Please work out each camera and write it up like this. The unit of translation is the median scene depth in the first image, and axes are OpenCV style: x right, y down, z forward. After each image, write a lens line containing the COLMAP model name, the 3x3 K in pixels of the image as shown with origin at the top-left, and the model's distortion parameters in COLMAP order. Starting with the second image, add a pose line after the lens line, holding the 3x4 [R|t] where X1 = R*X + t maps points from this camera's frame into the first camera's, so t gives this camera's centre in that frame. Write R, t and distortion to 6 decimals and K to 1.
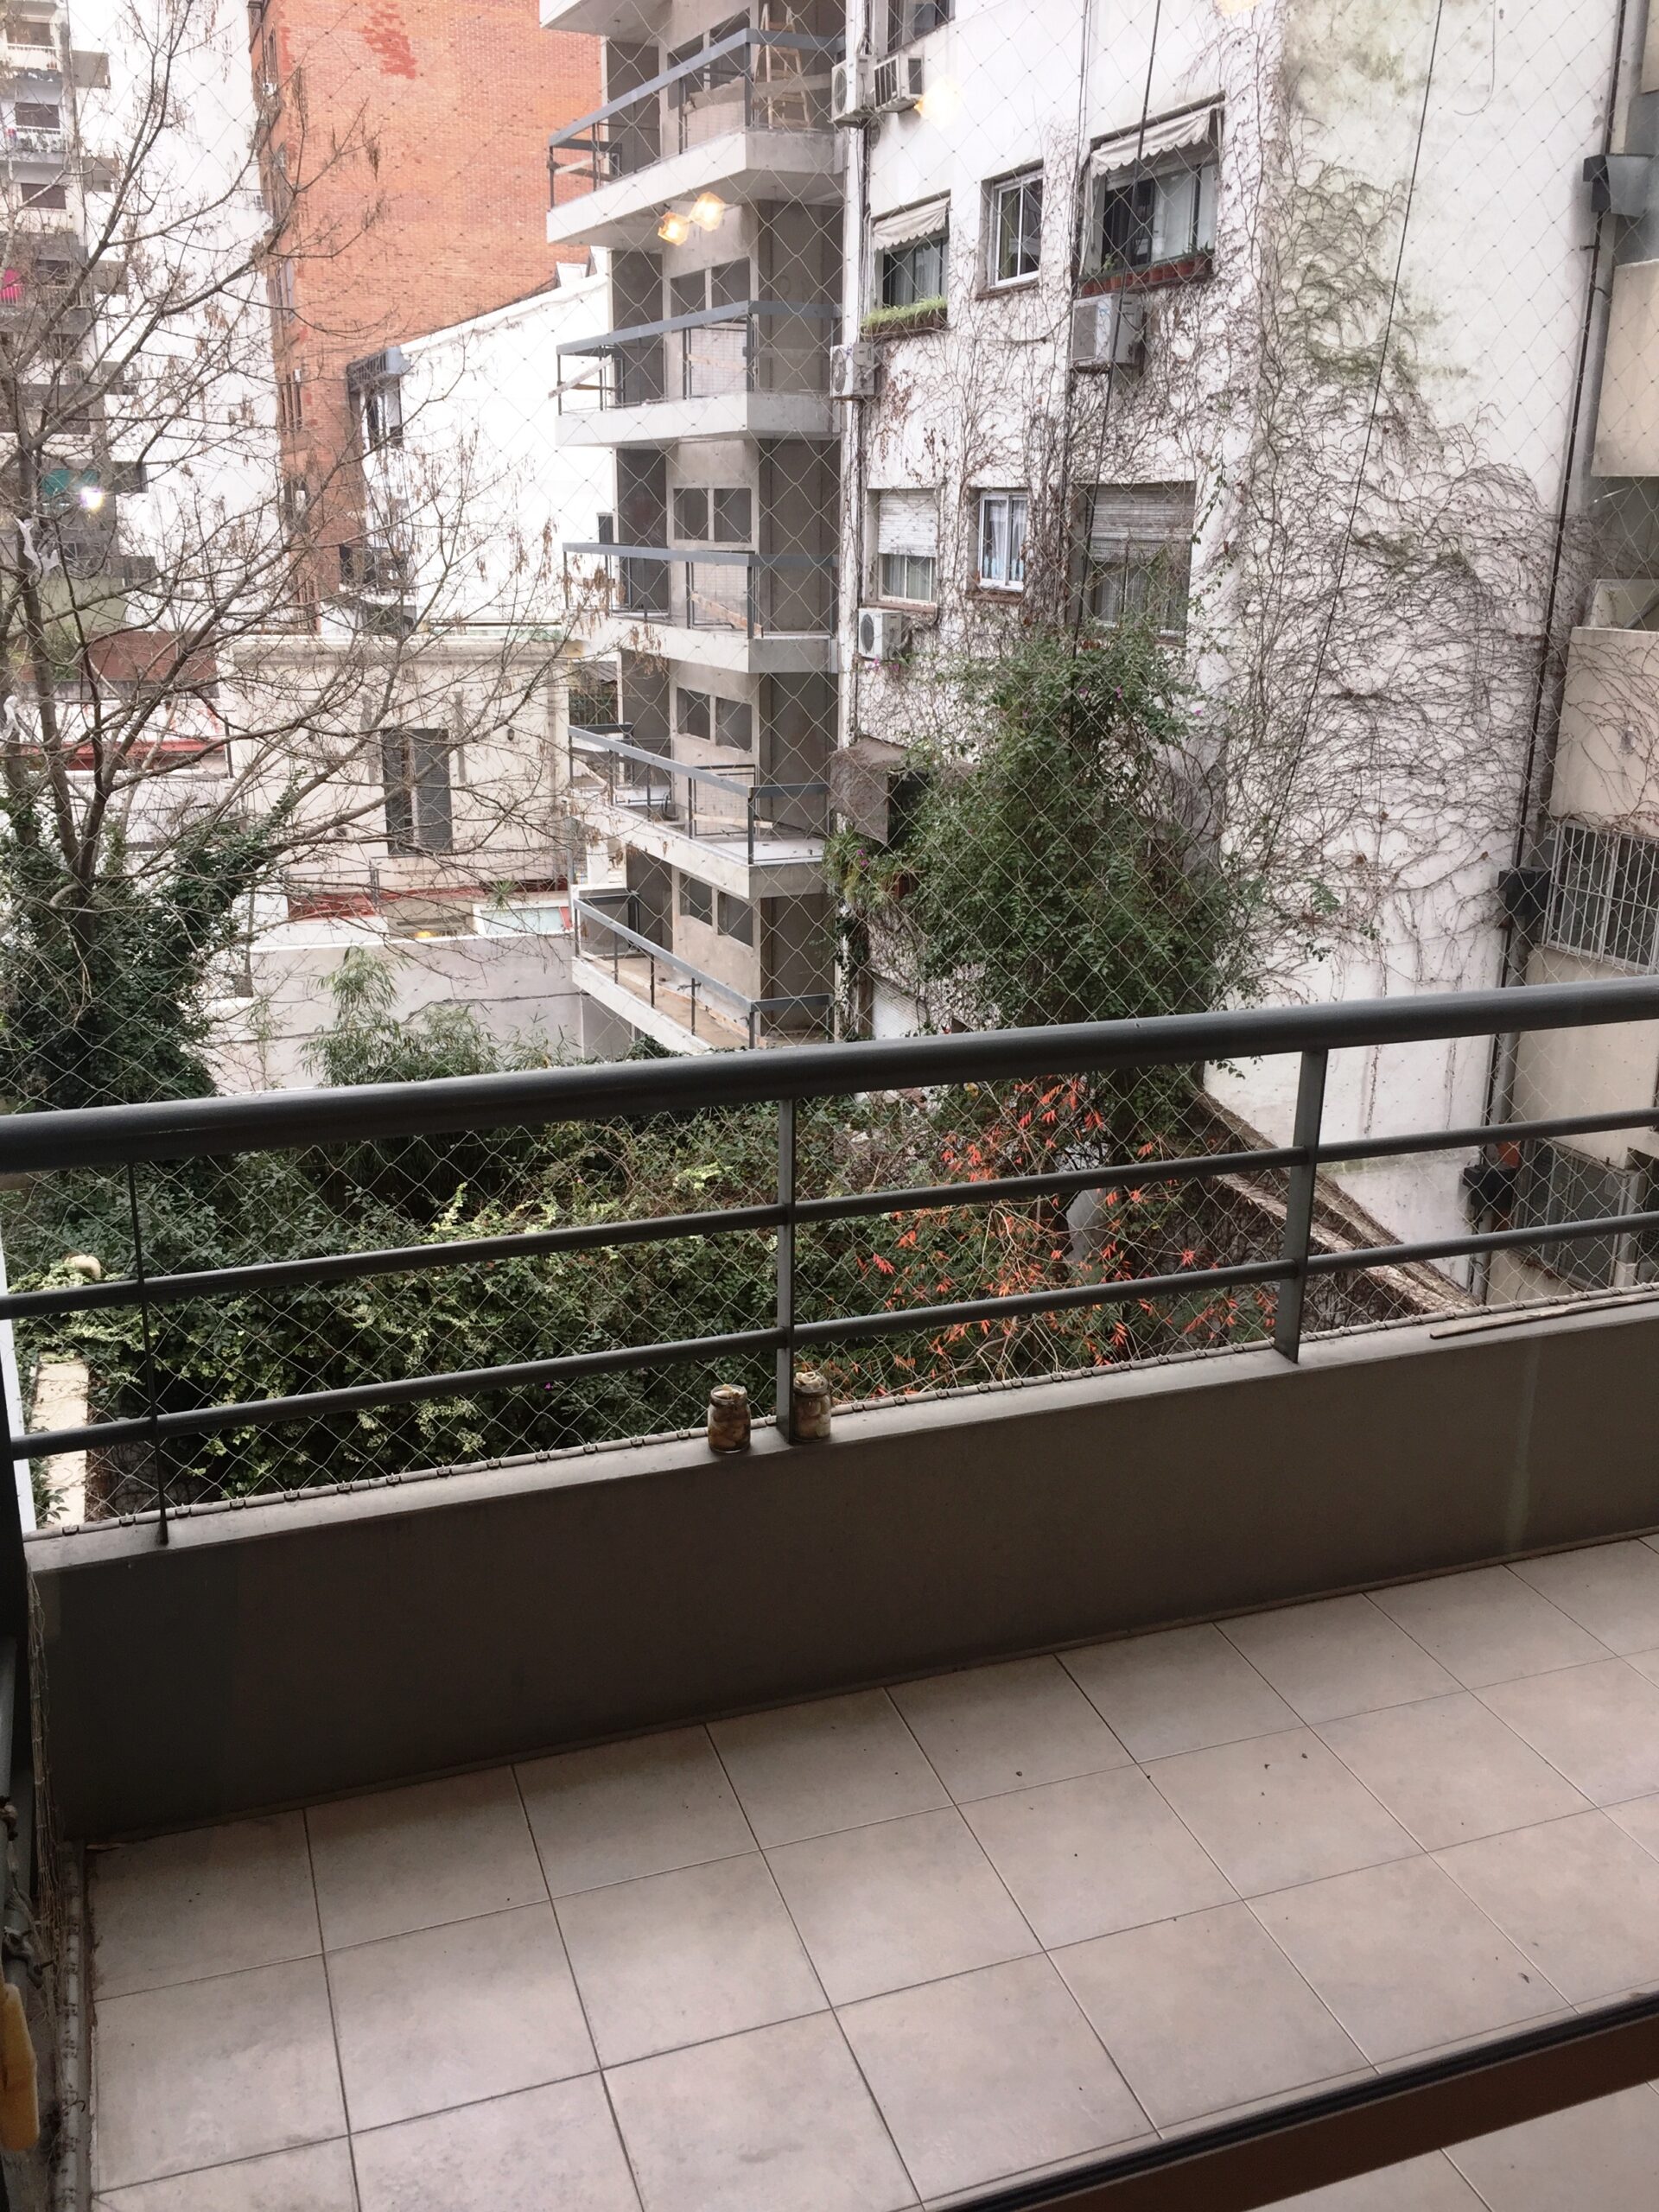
lens RADIAL K [[1876.2, 0, 829.1], [0, 1876.2, 1110.2], [0, 0, 1]] dist [-0.004769, -0.002391]
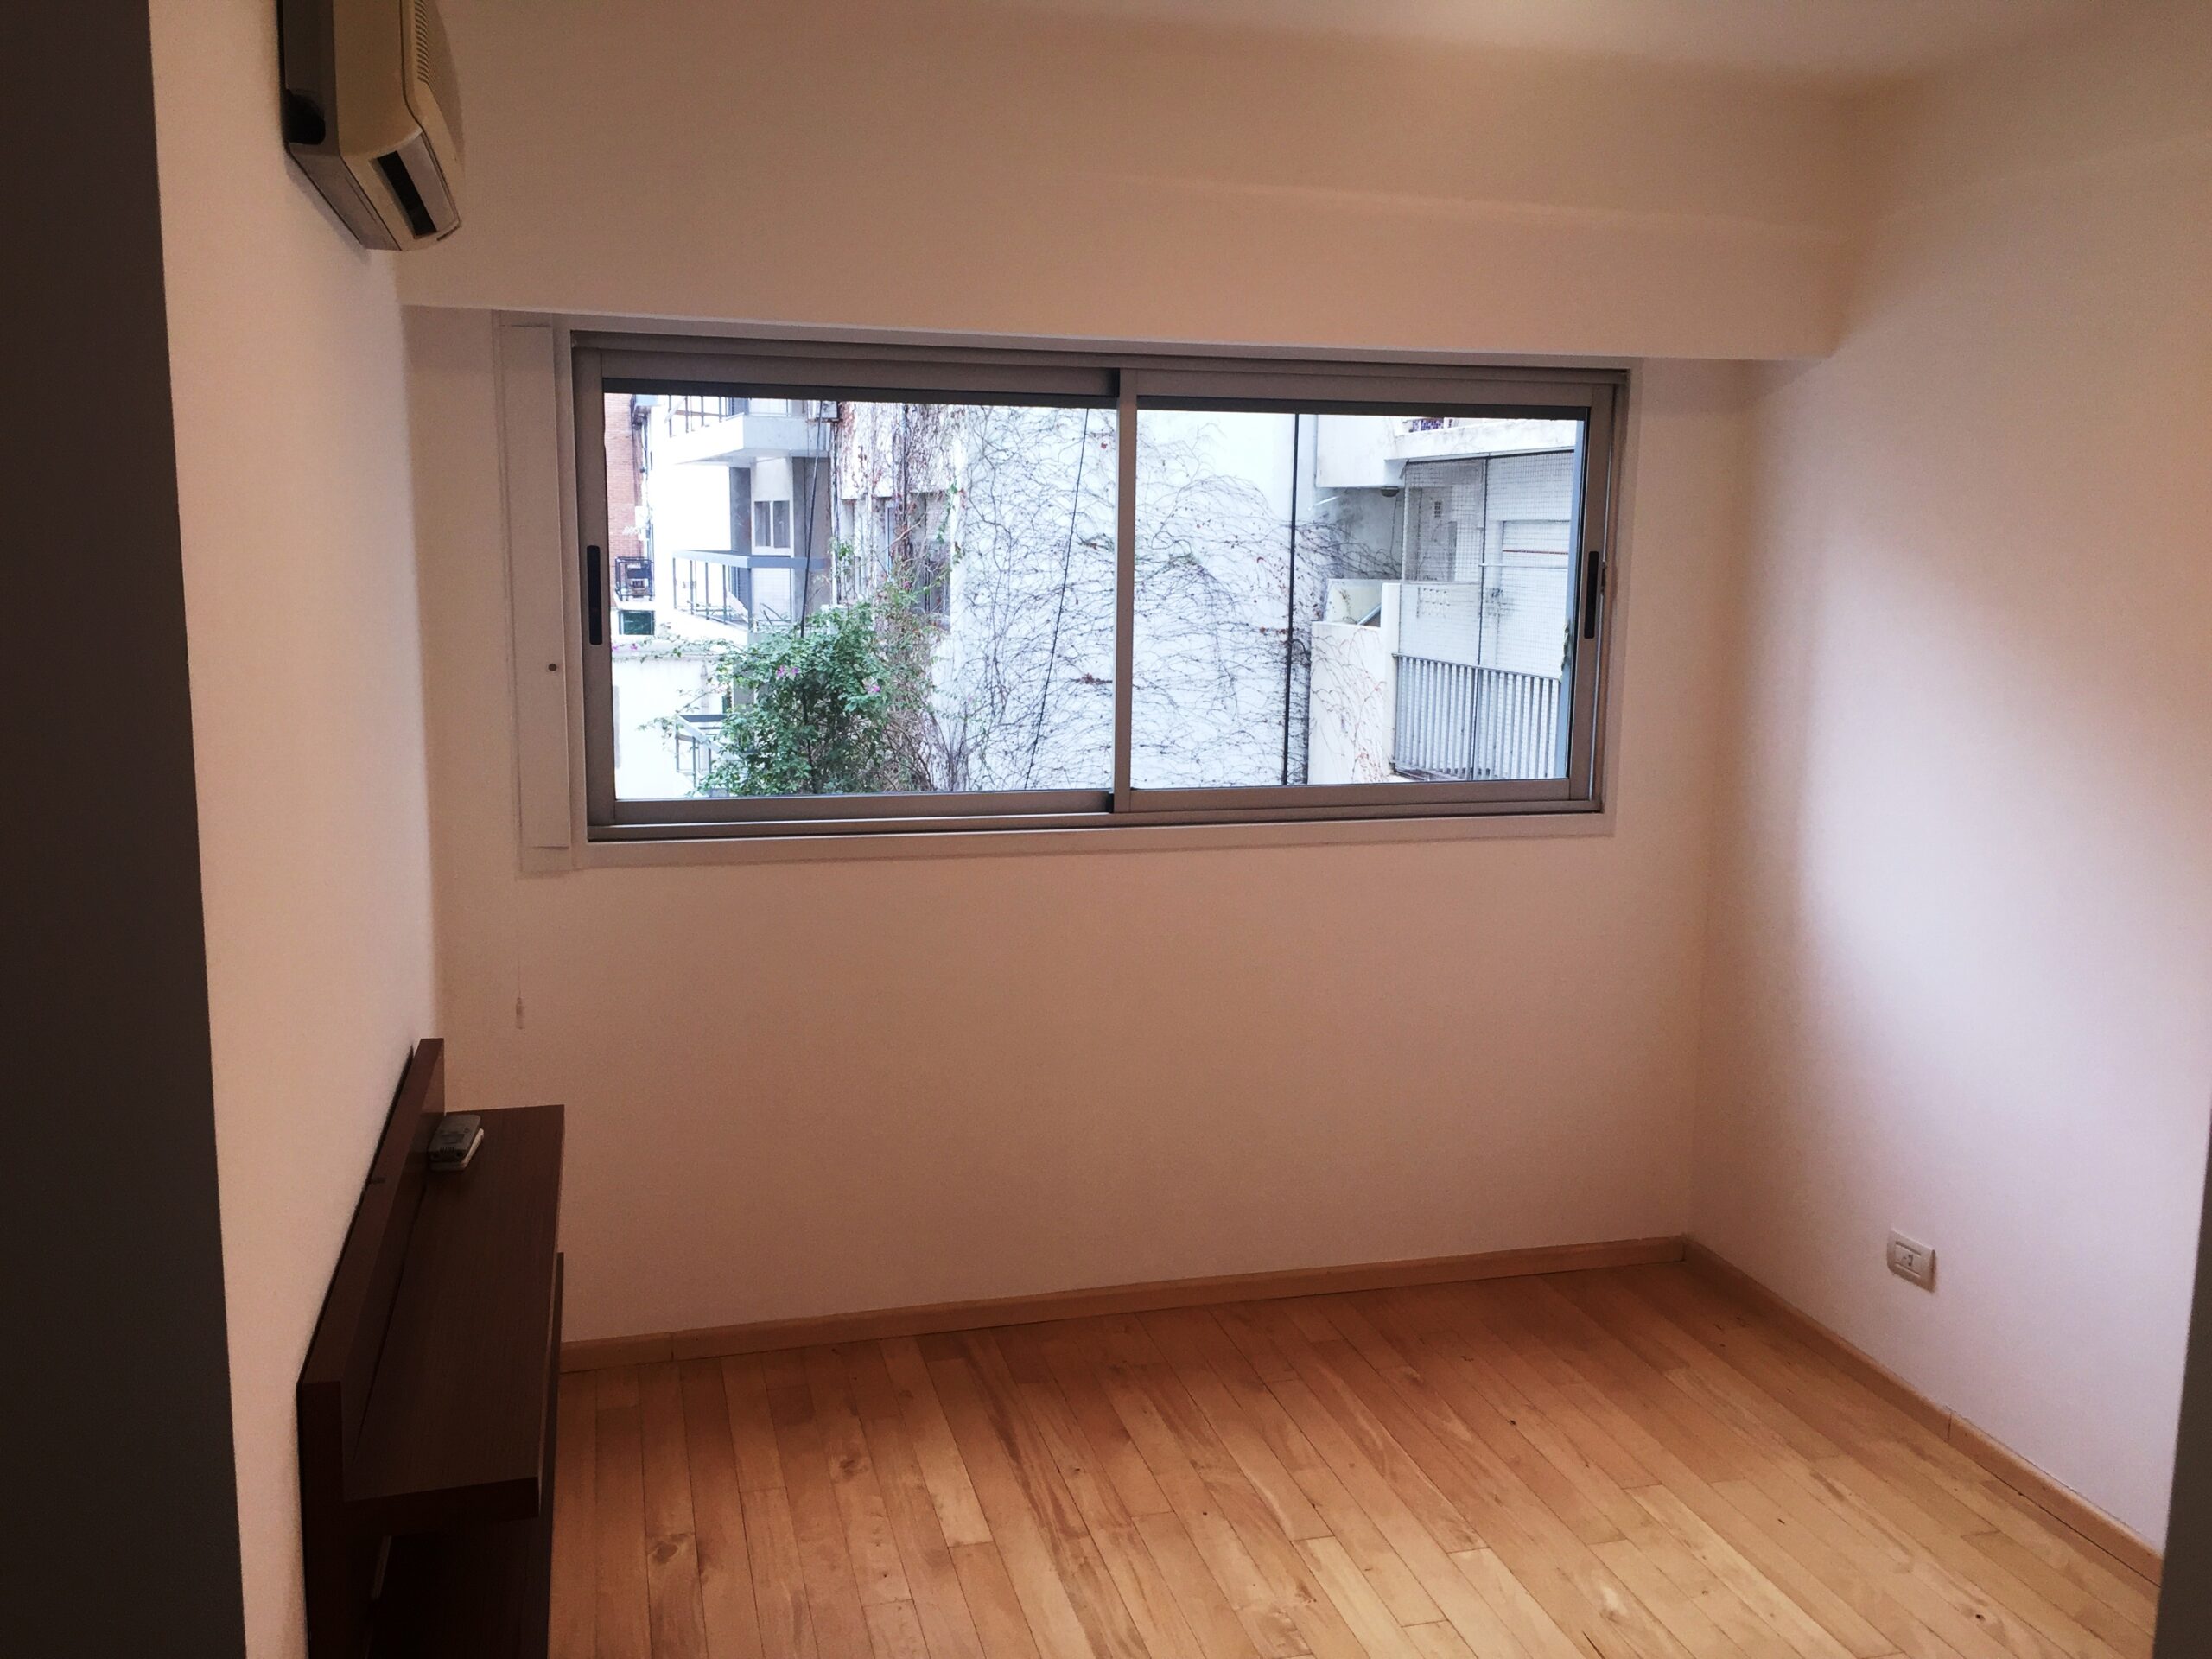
lens RADIAL K [[1876.2, 0, 1105.2], [0, 1876.2, 824.9], [0, 0, 1]] dist [-0.004769, -0.002391]
pose [[0.997114, 0.019328, -0.073413, 0.370088], [-0.030475, 0.987617, -0.153898, 0.028645], [0.069529, 0.155691, 0.985356, -0.056521]]
